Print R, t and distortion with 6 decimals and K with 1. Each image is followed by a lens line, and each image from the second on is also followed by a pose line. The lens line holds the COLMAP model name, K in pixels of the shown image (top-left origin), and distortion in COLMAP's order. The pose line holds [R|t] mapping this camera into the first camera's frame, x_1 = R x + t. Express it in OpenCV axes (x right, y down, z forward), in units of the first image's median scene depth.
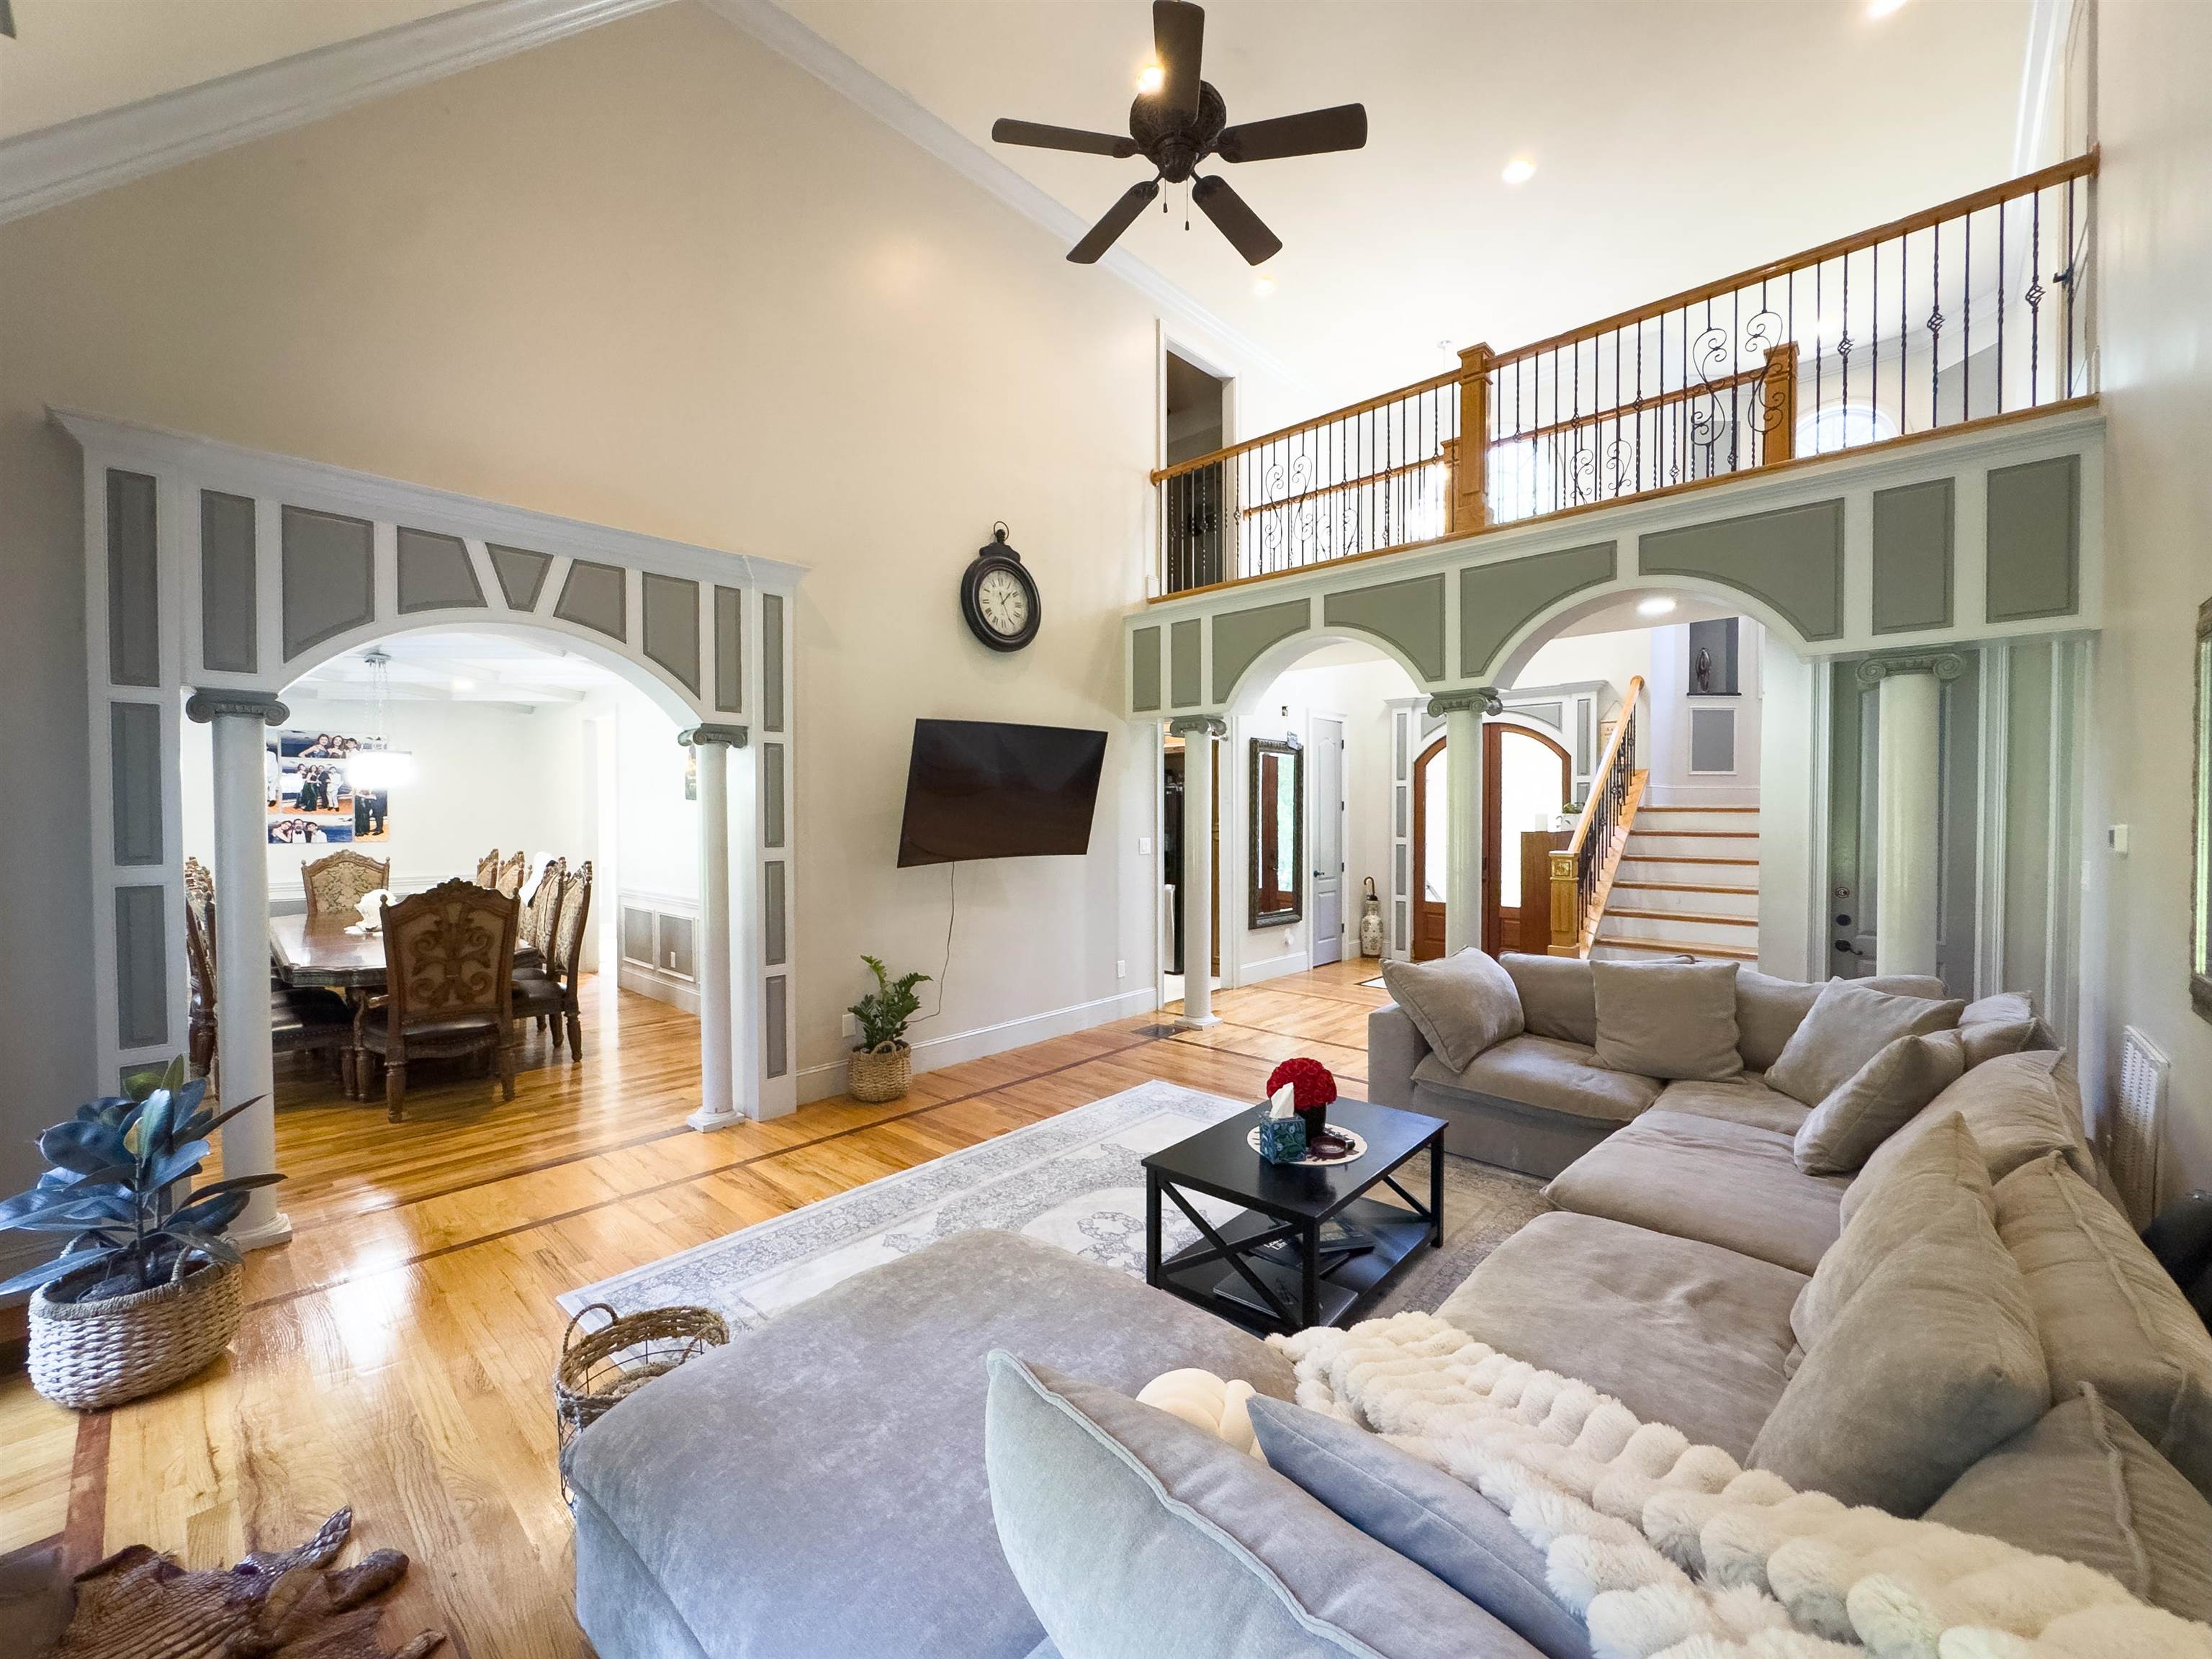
lens RADIAL K [[884.8, 0, 1107.5], [0, 884.8, 824.9], [0, 0, 1]] dist [-0.001204, 0.000326]
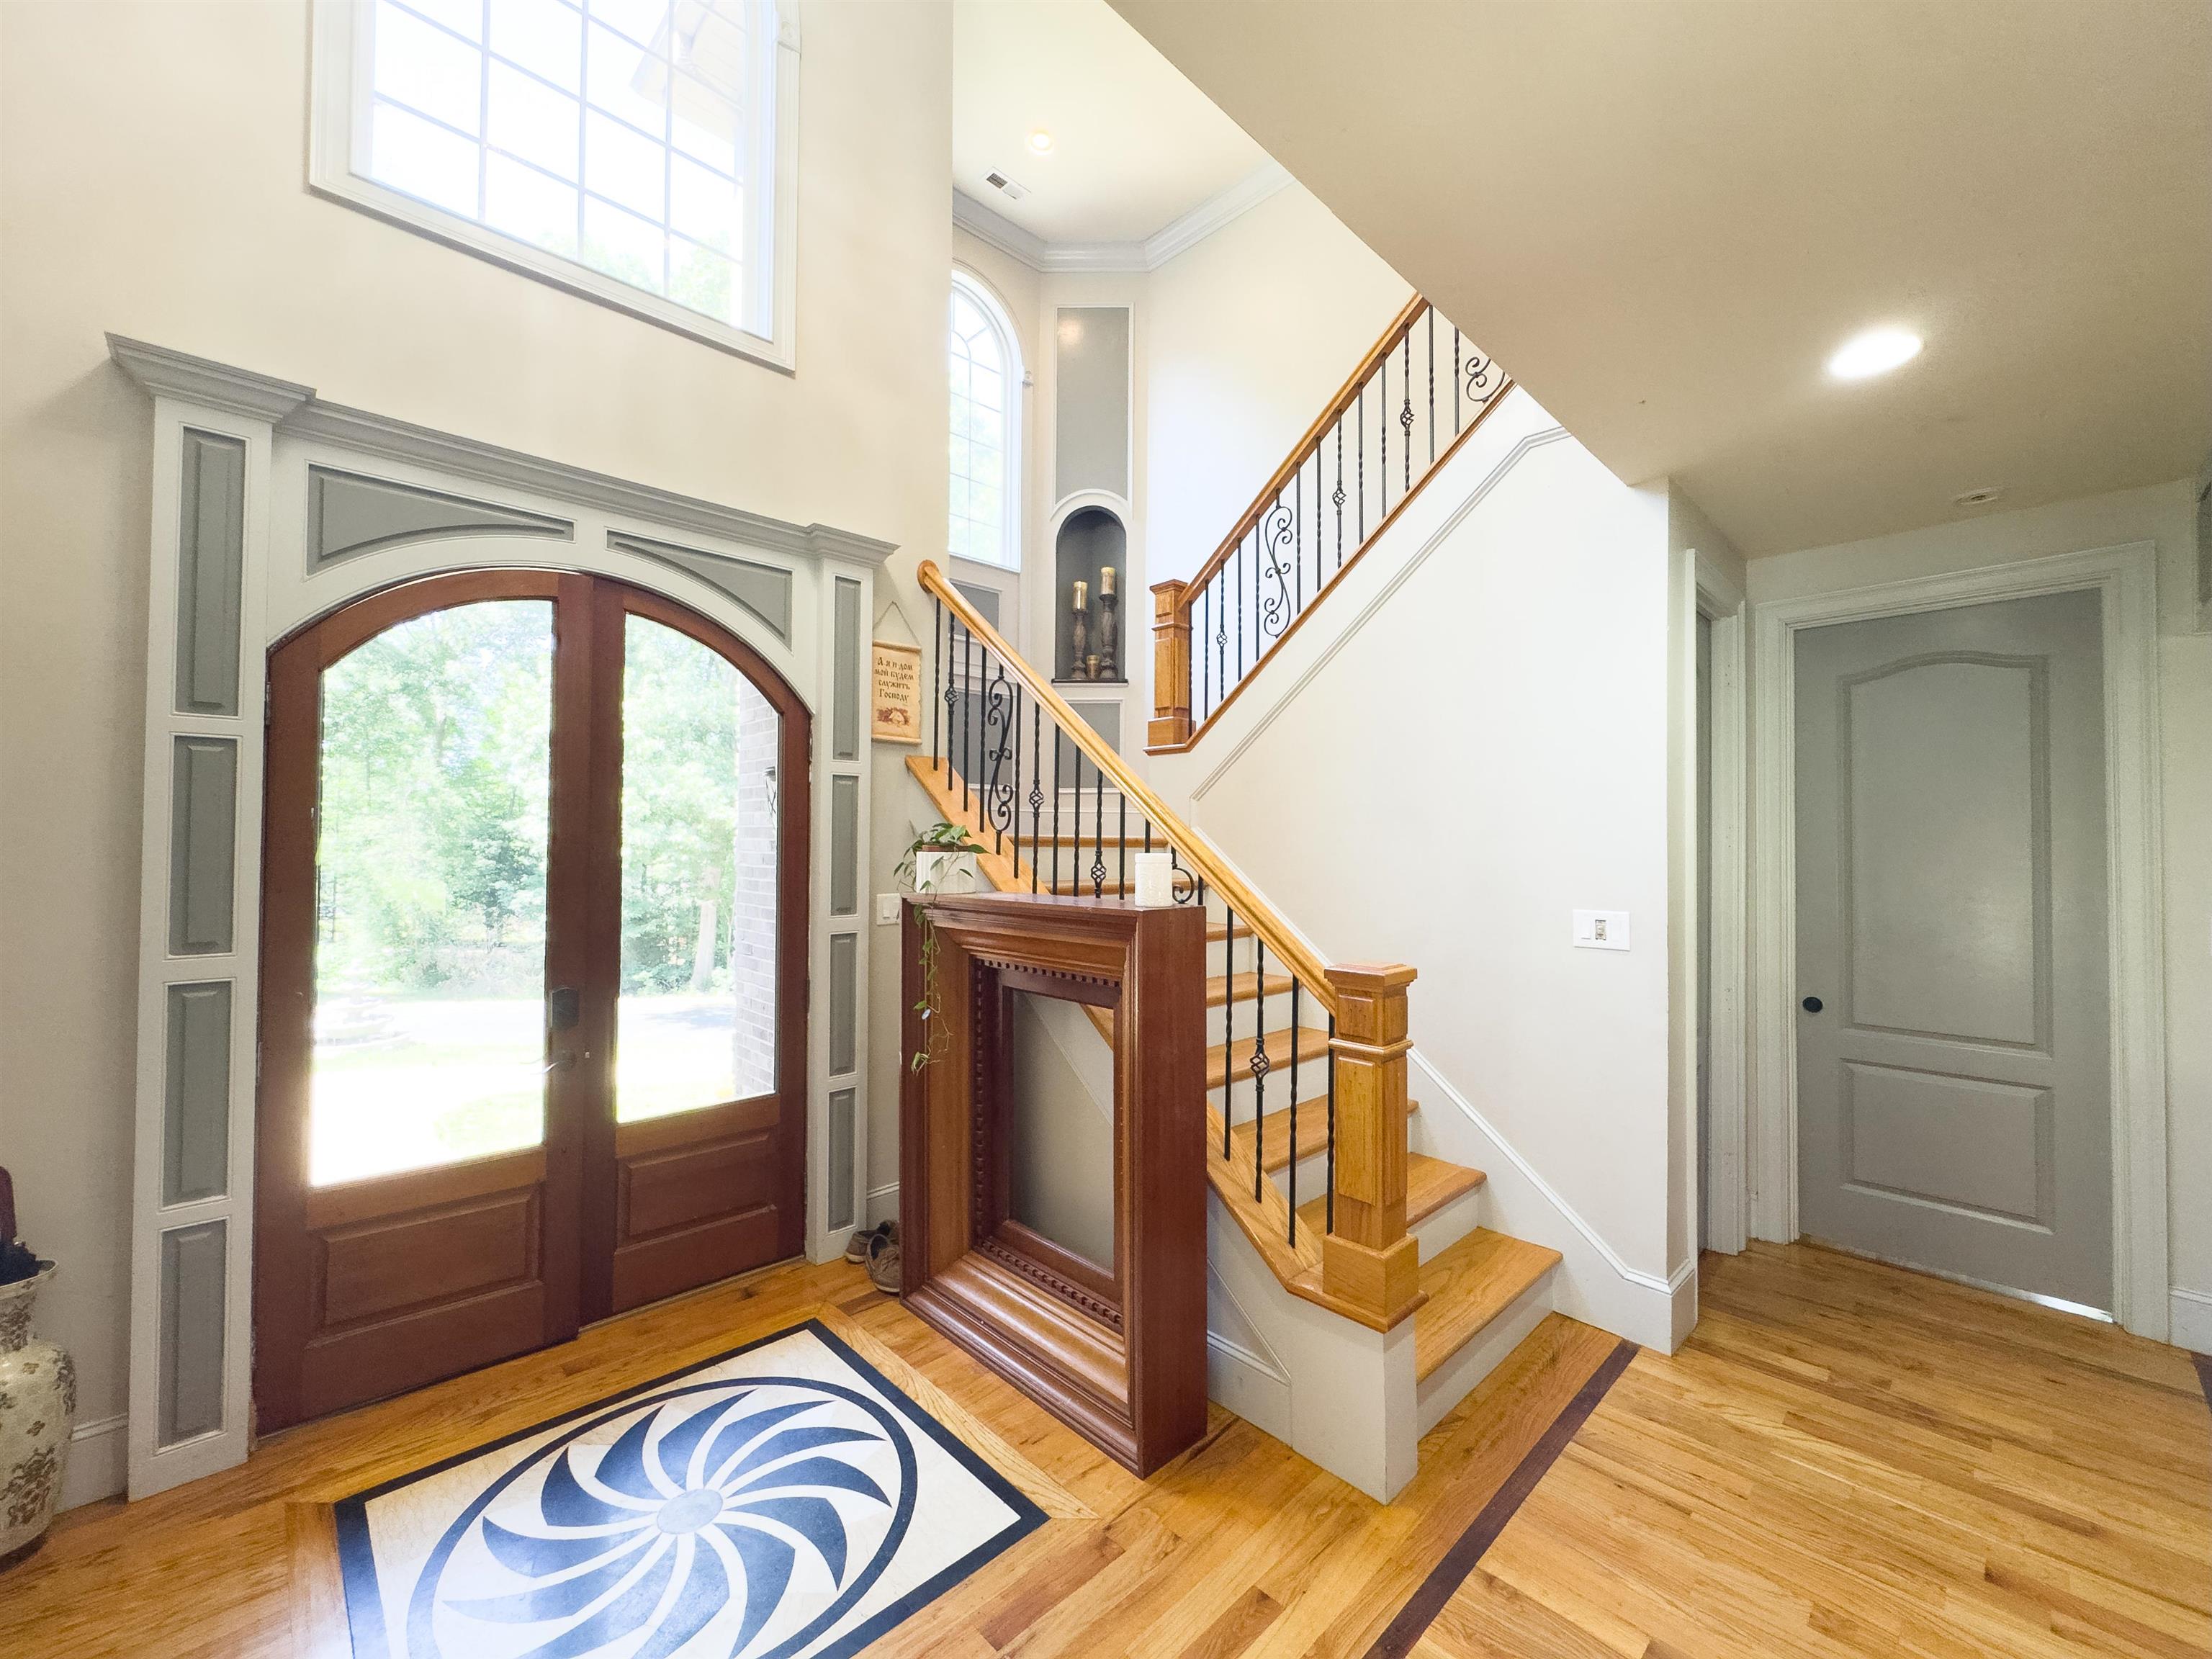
lens RADIAL K [[882.3, 0, 1103.1], [0, 882.3, 827.0], [0, 0, 1]] dist [-0.003368, 0.000242]
pose [[0.058128, 0.017233, 0.998160, 0.209317], [0.006862, 0.999820, -0.017662, -0.026106], [-0.998286, 0.007876, 0.057999, 1.401214]]
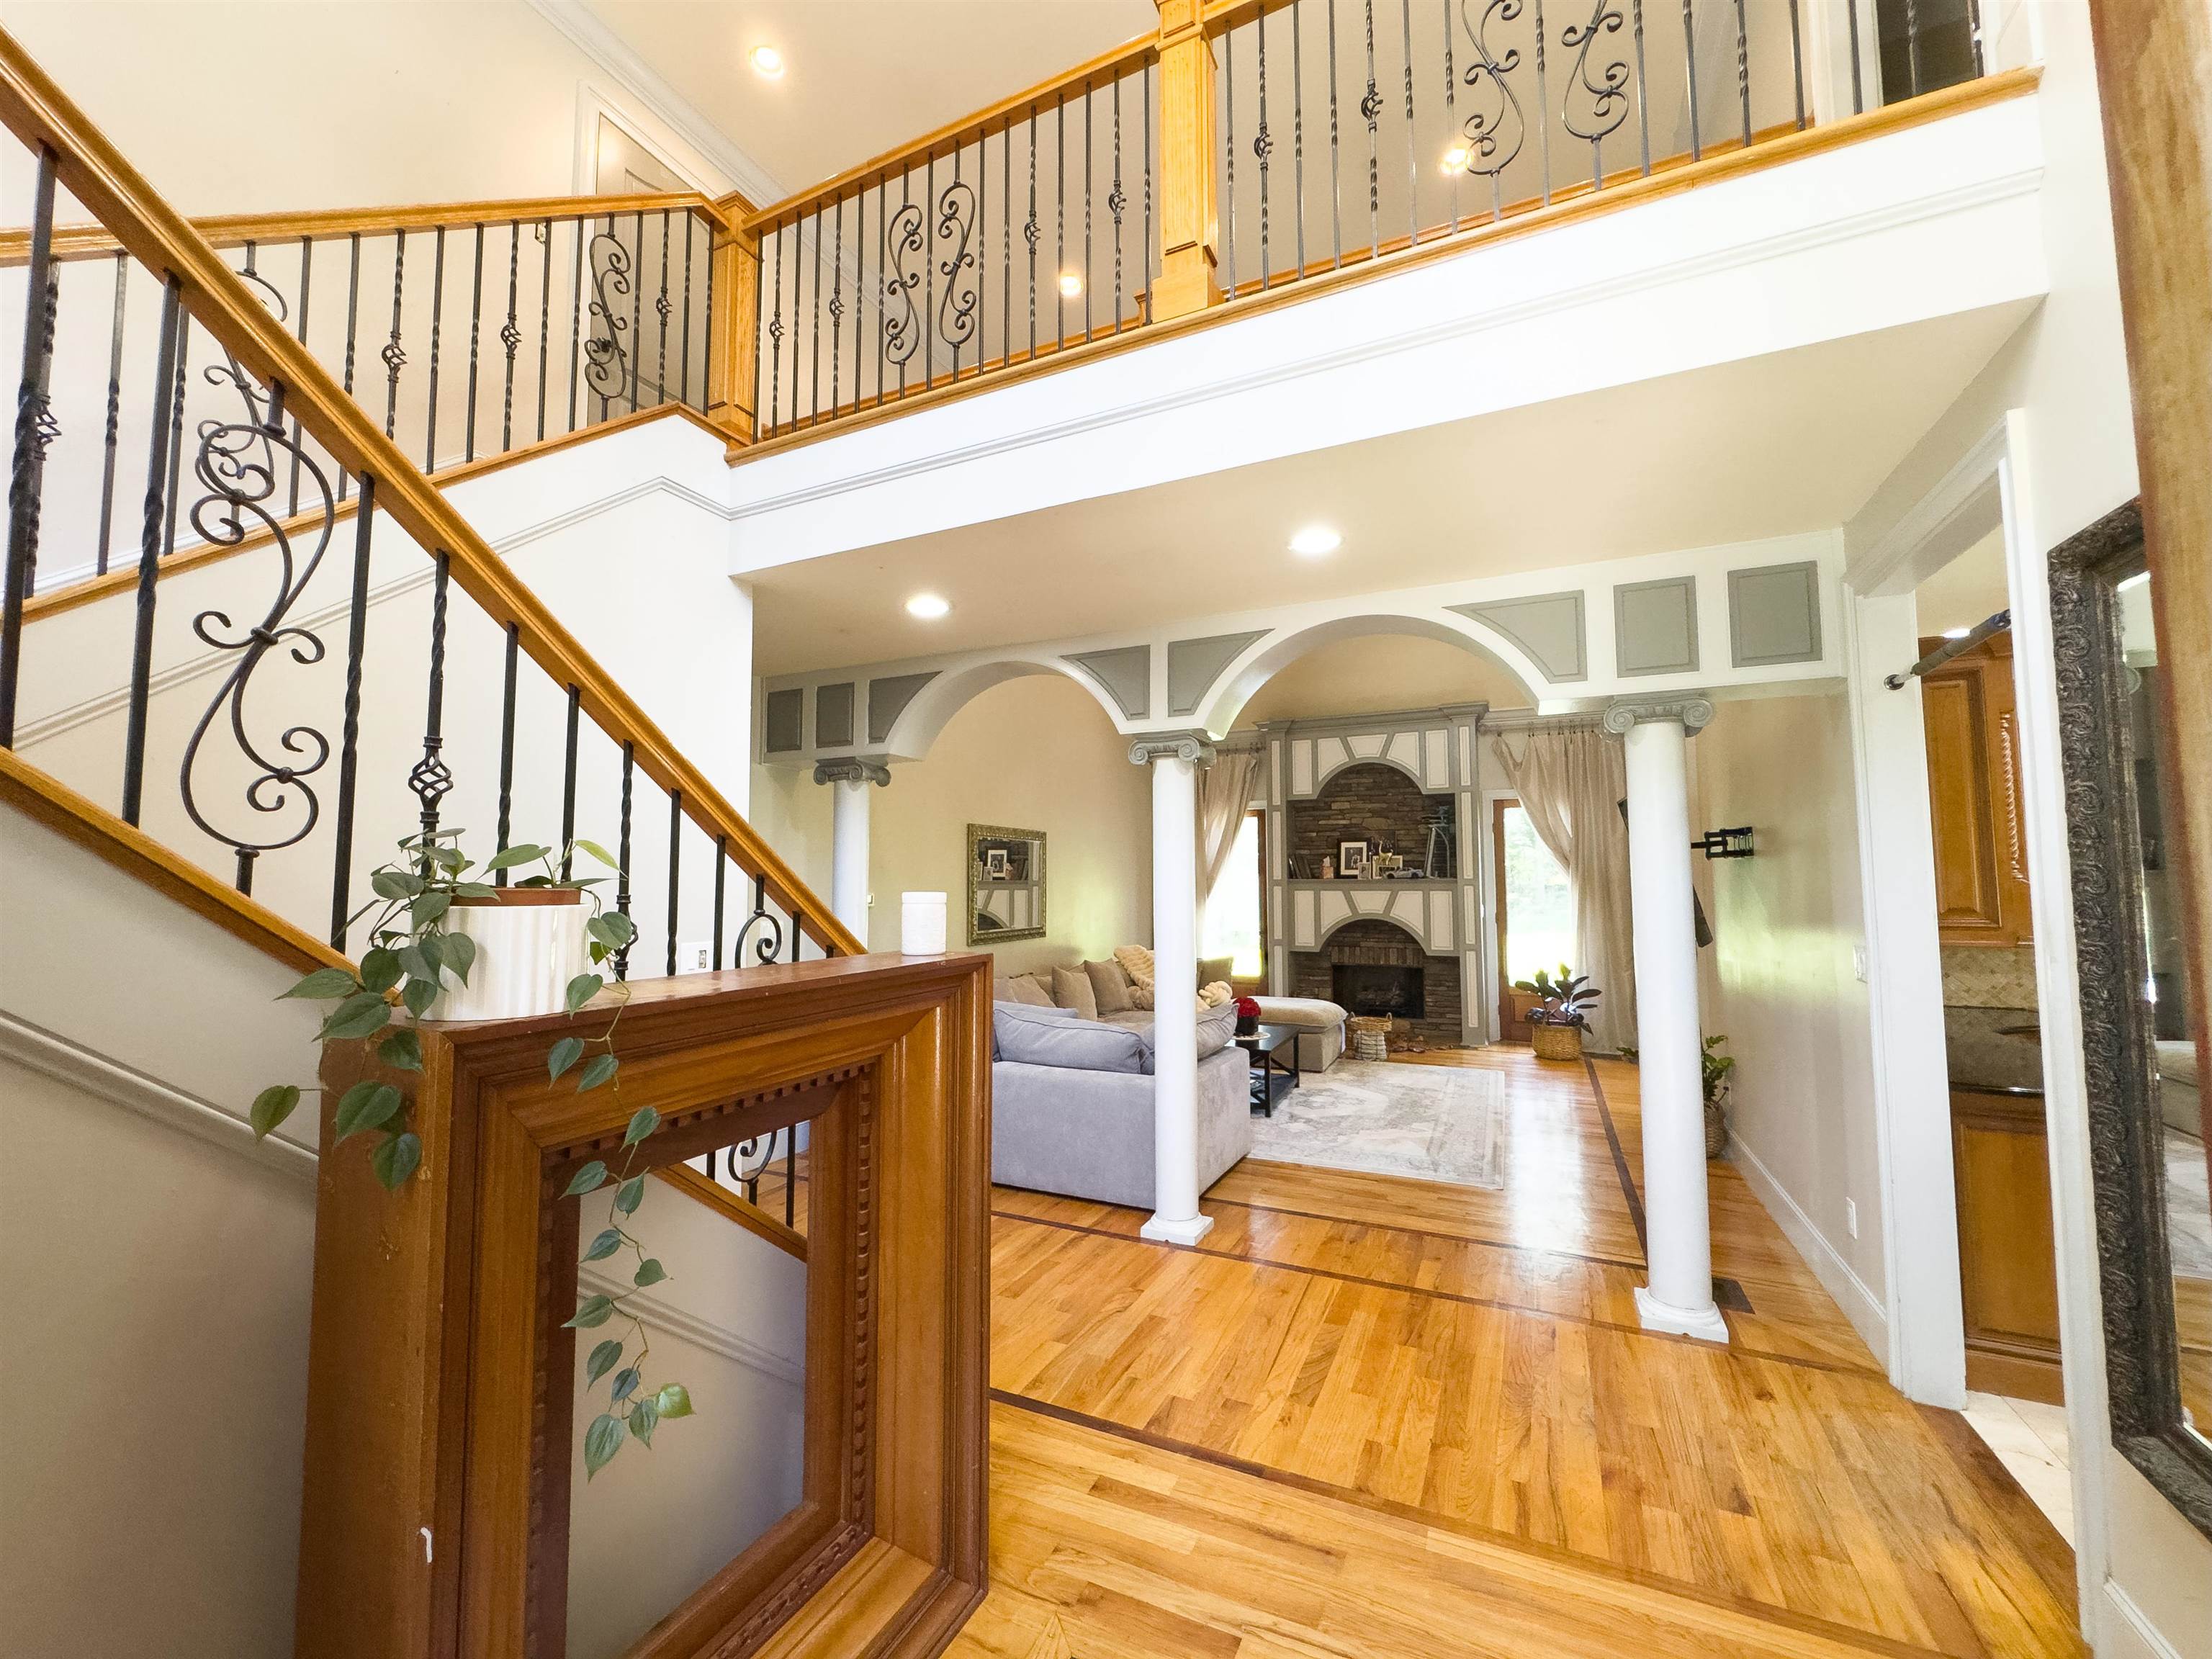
lens RADIAL K [[907.9, 0, 1089.5], [0, 907.9, 822.0], [0, 0, 1]] dist [0.000350, 0.000091]
pose [[-0.958170, -0.017552, -0.285661, 0.735611], [-0.002784, 0.998642, -0.052020, -0.030296], [0.286186, -0.049049, -0.956918, 1.829102]]
